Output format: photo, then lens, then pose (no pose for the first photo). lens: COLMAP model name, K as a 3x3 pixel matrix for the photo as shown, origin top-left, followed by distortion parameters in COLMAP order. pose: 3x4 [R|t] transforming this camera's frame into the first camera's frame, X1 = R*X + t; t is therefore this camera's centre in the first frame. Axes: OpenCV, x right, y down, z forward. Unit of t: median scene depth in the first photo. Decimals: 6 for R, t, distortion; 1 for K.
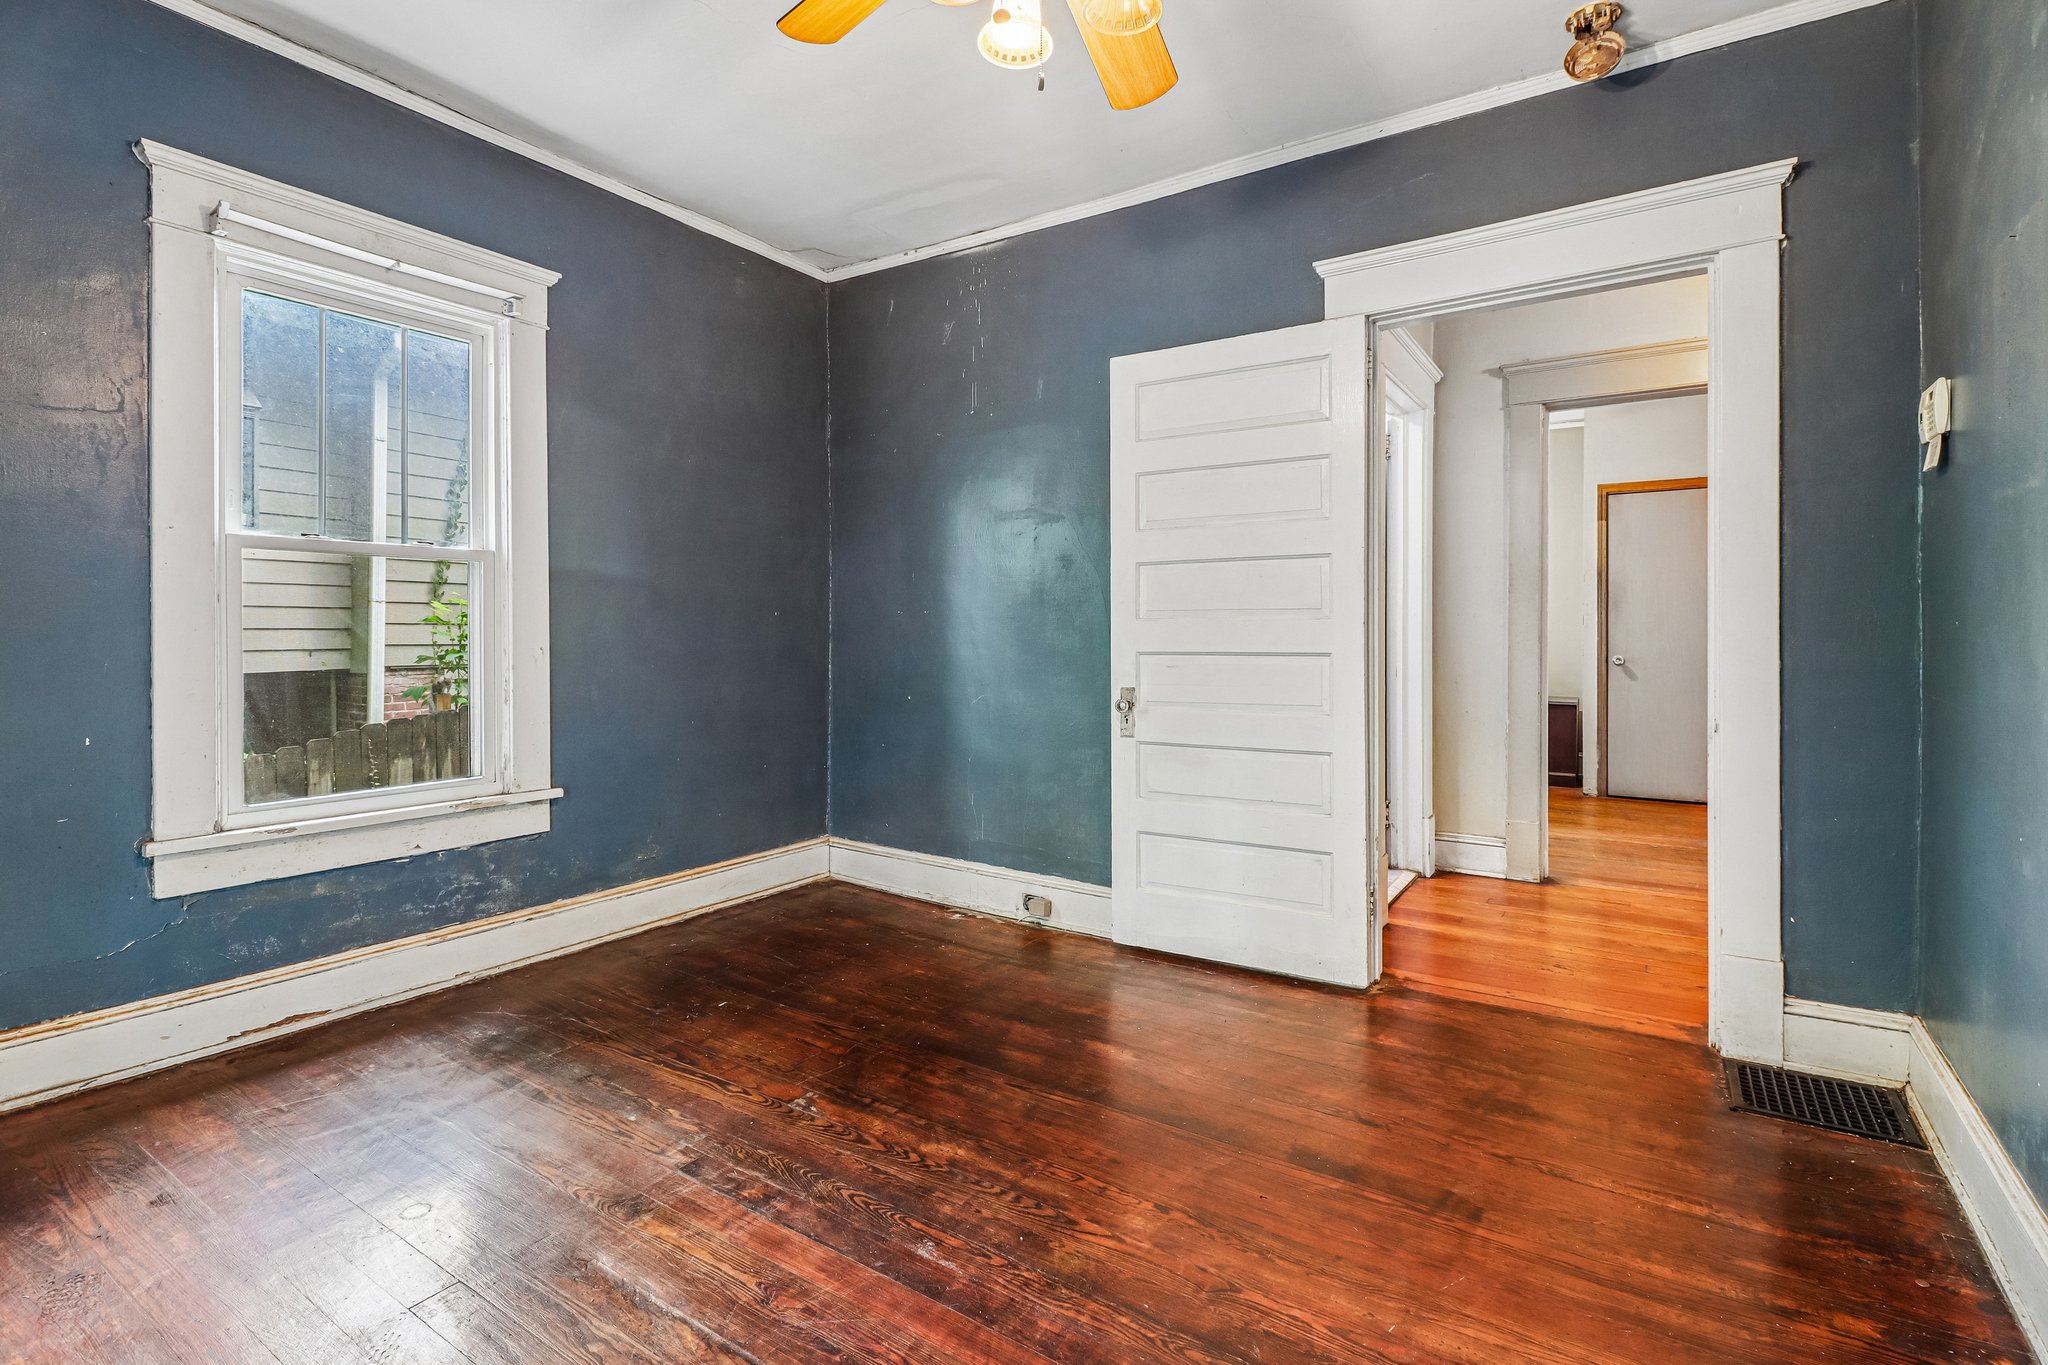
lens RADIAL K [[955.1, 0, 1051.9], [0, 955.1, 624.1], [0, 0, 1]] dist [0.011850, -0.009741]
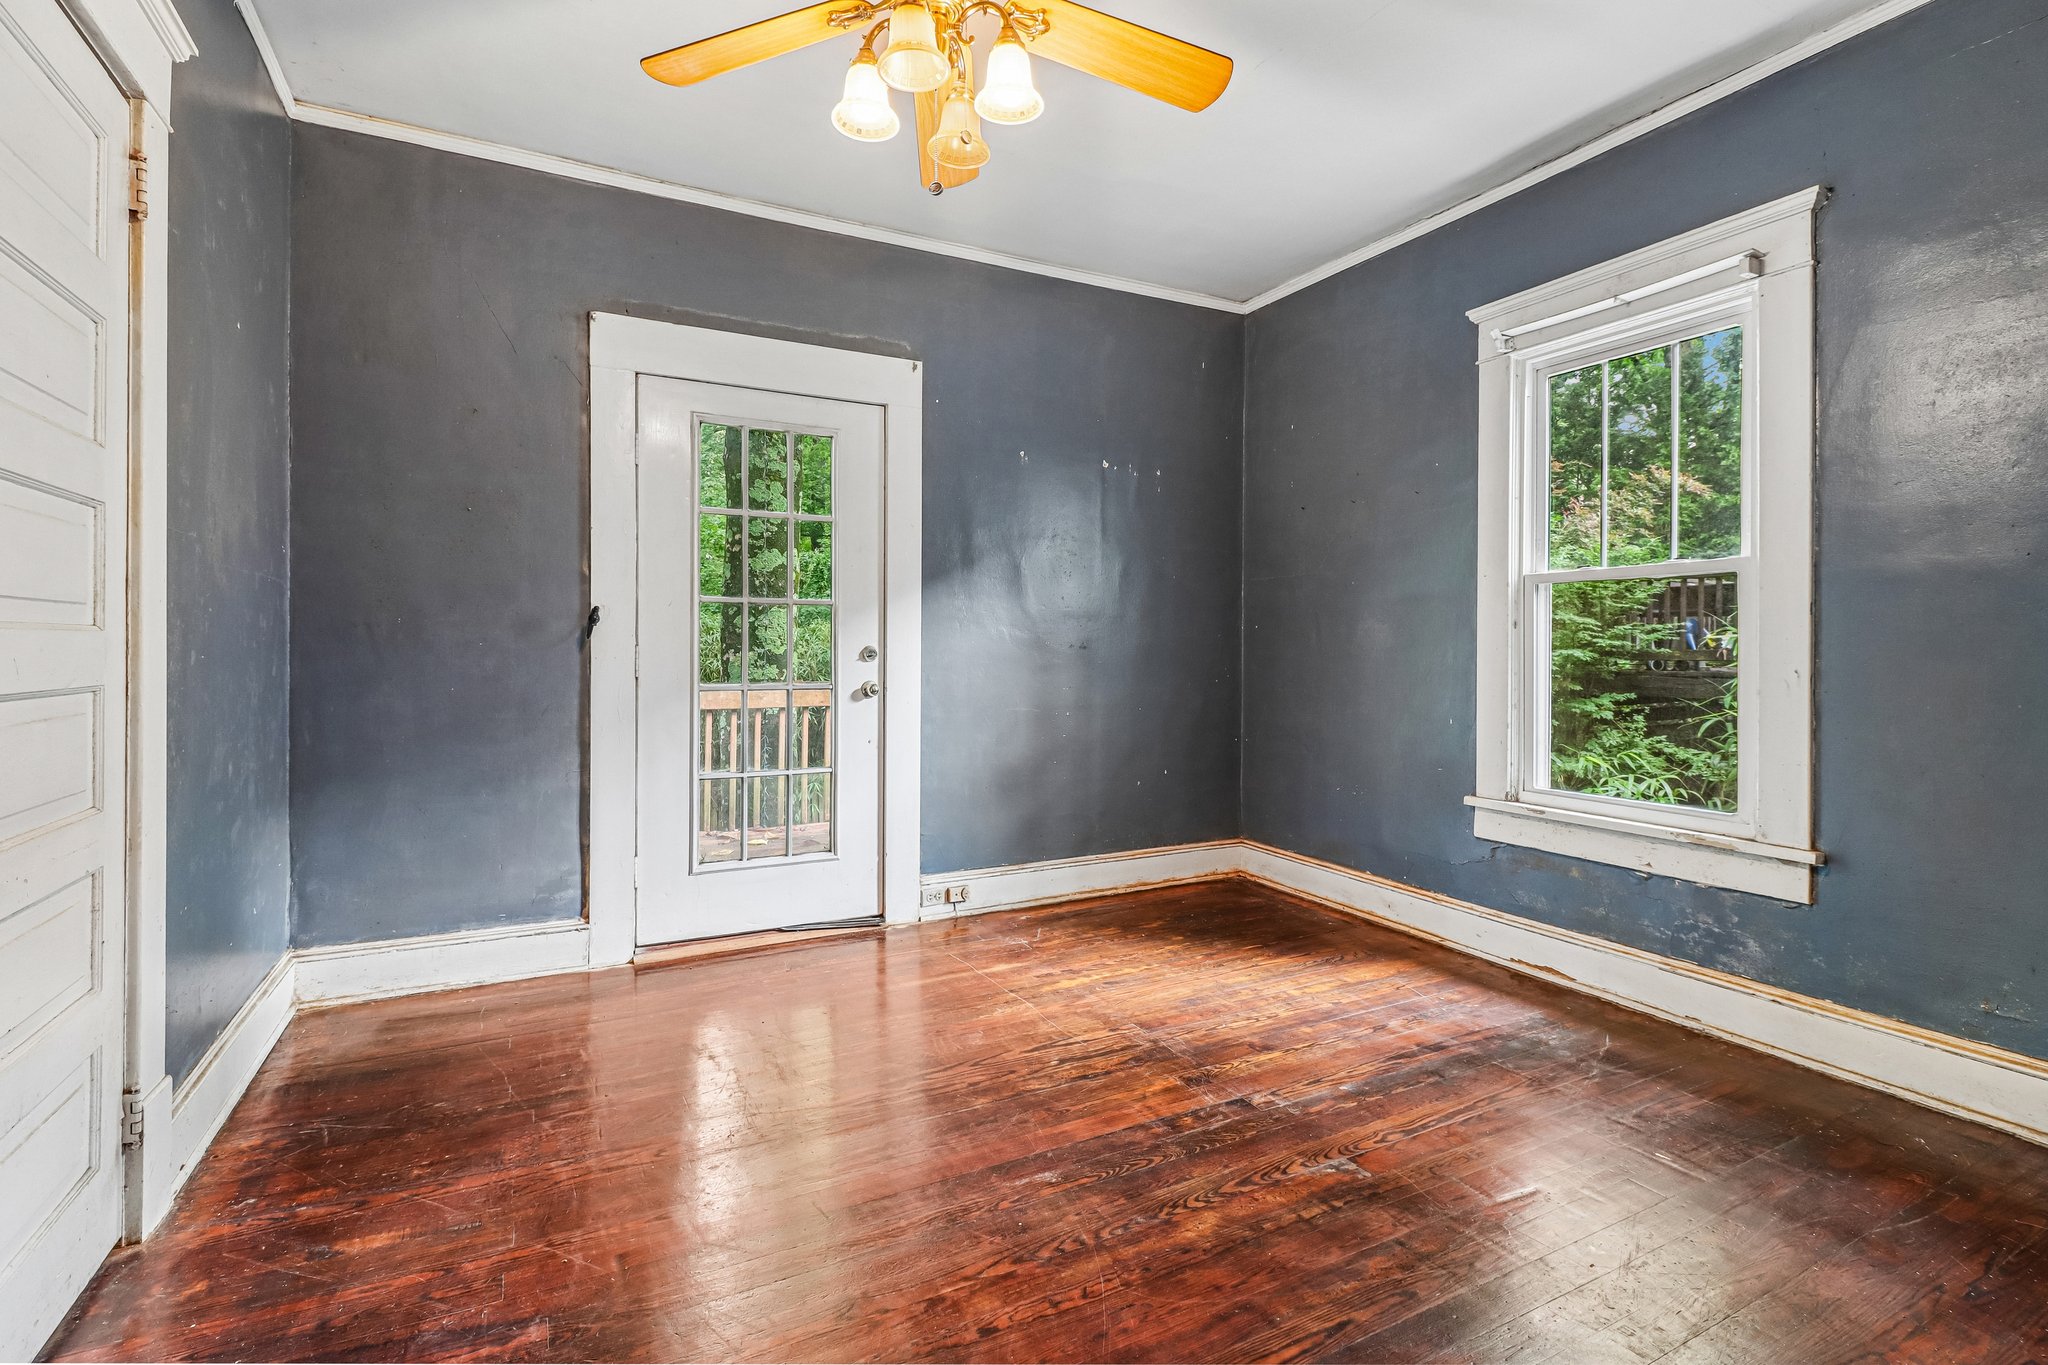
lens RADIAL K [[955.1, 0, 1013.8], [0, 955.1, 648.2], [0, 0, 1]] dist [0.011850, -0.009741]
pose [[-0.517626, -0.006750, -0.855580, 0.771153], [0.002468, 0.999953, -0.009383, 0.020508], [0.855603, -0.006968, -0.517585, 1.364605]]
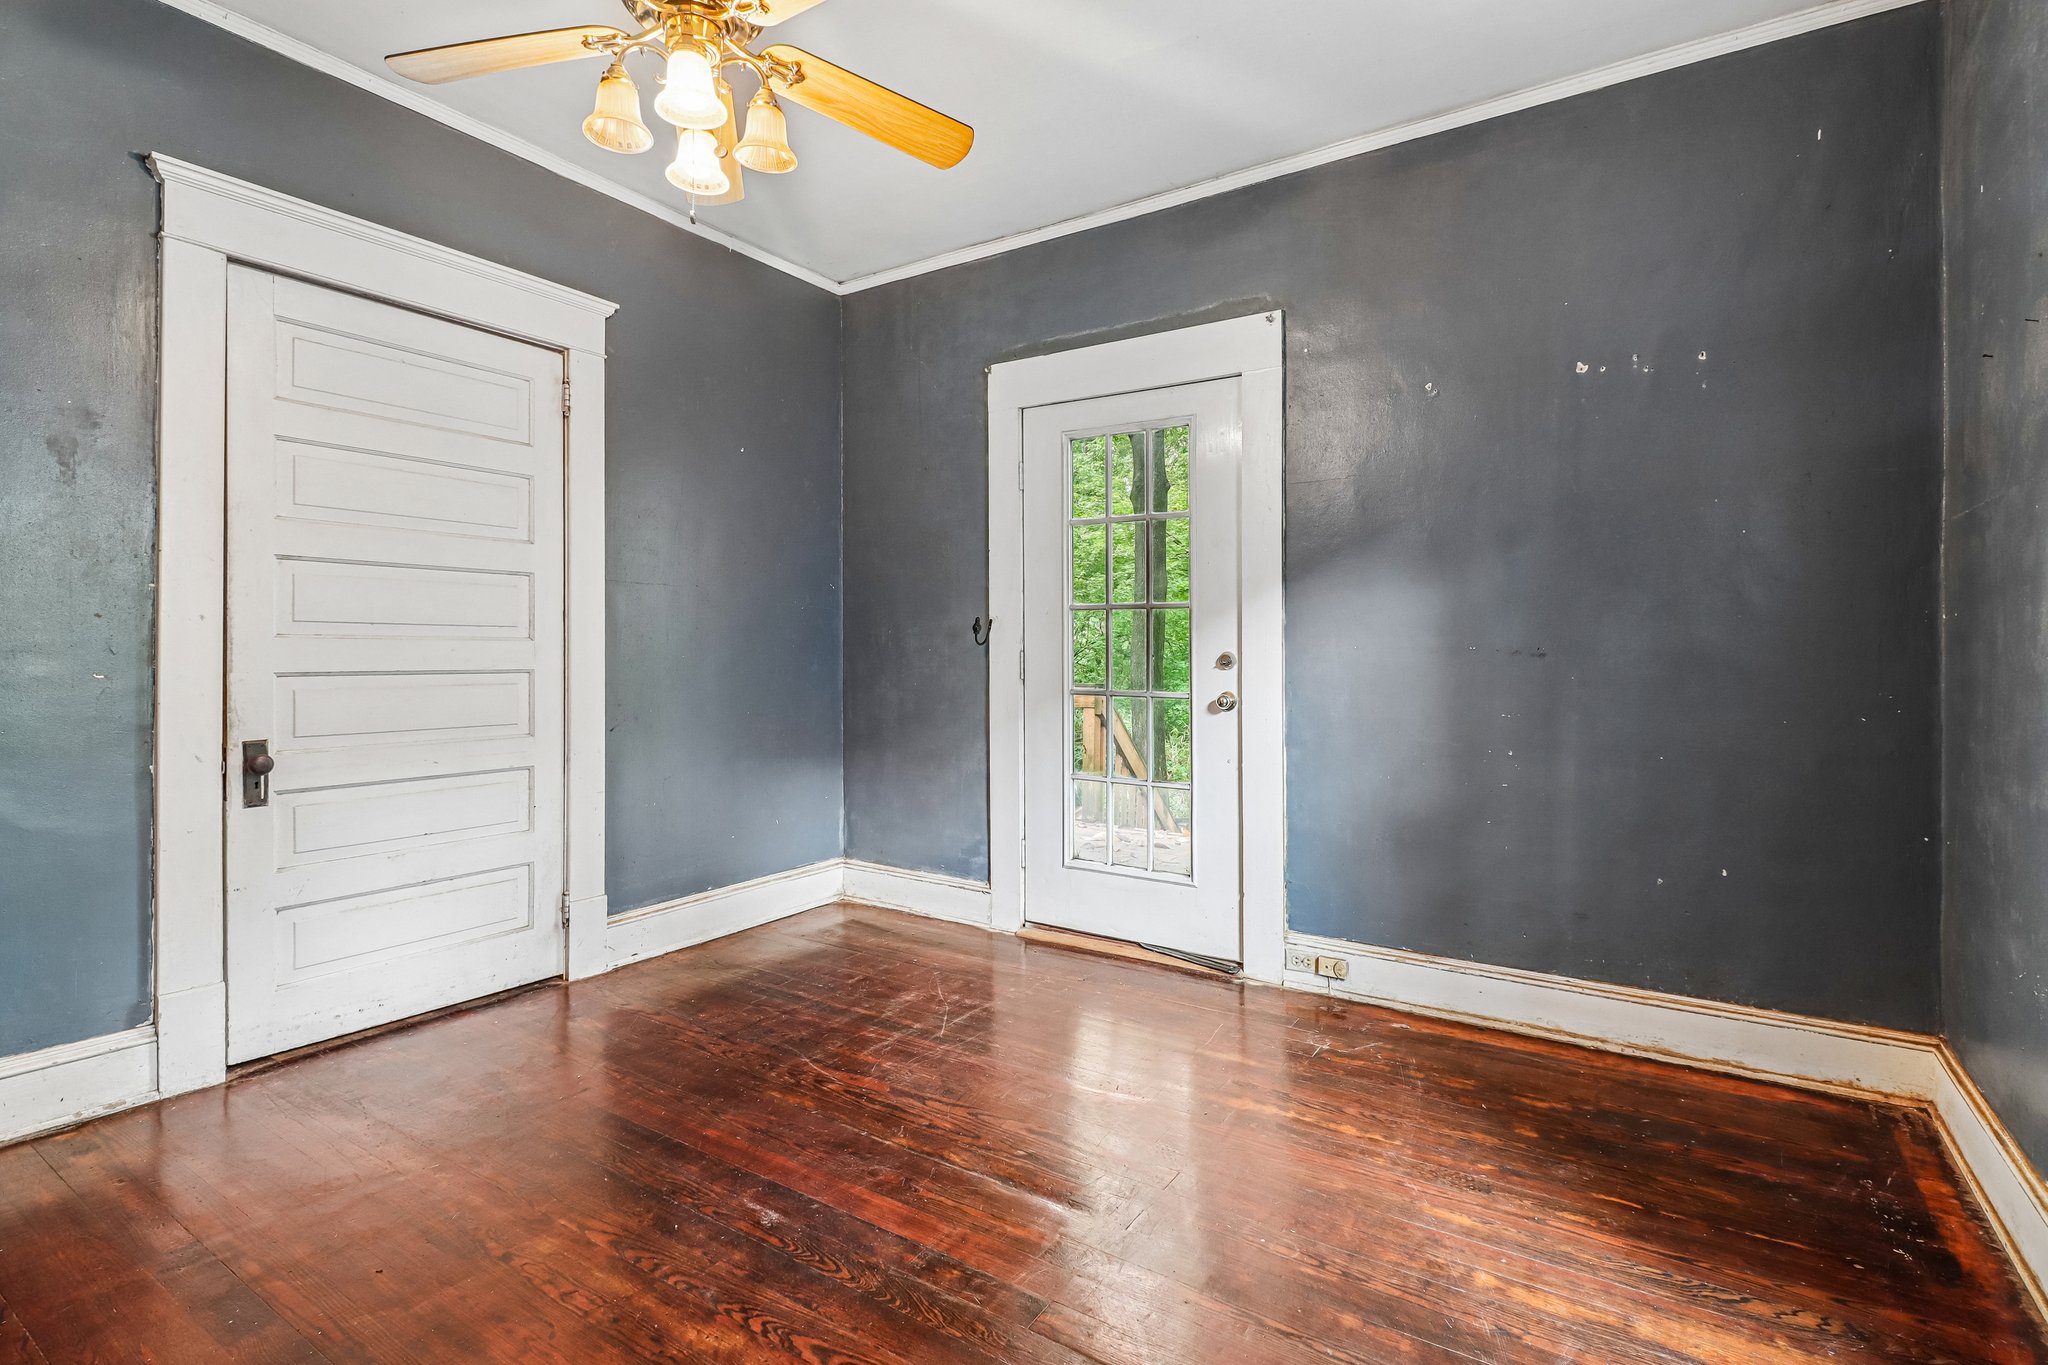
lens RADIAL K [[955.1, 0, 1026.1], [0, 955.1, 650.7], [0, 0, 1]] dist [0.011850, -0.009741]
pose [[-0.999614, -0.013642, 0.024194, -0.379634], [-0.013965, 0.999815, -0.013245, 0.022427], [-0.024009, -0.013578, -0.999620, 1.808251]]
